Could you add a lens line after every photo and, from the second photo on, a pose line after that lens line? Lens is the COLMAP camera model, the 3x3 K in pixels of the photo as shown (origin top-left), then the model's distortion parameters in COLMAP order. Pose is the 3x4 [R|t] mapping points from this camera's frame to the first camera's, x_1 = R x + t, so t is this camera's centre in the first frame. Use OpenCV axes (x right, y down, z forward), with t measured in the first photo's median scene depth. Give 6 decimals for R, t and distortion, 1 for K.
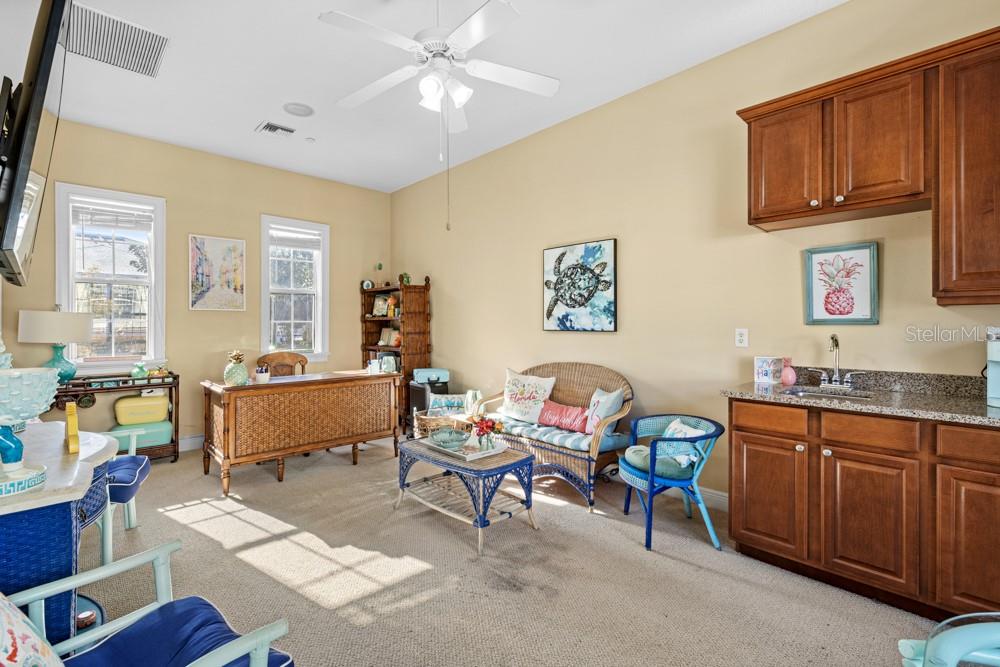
lens RADIAL K [[443.7, 0, 495.6], [0, 443.7, 324.3], [0, 0, 1]] dist [0.002496, 0.000248]
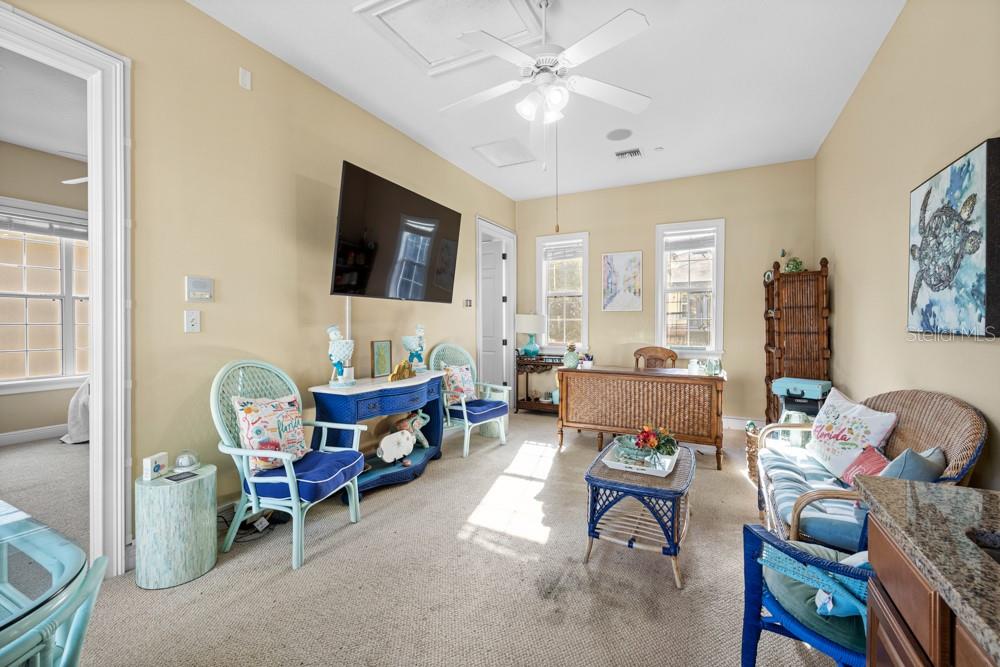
lens RADIAL K [[427.9, 0, 498.3], [0, 427.9, 327.9], [0, 0, 1]] dist [-0.000171, 0.000180]
pose [[0.327525, 0.012240, -0.944763, 0.655423], [0.001673, 0.999907, 0.013535, -0.000340], [0.944841, -0.006014, 0.327475, 0.443729]]
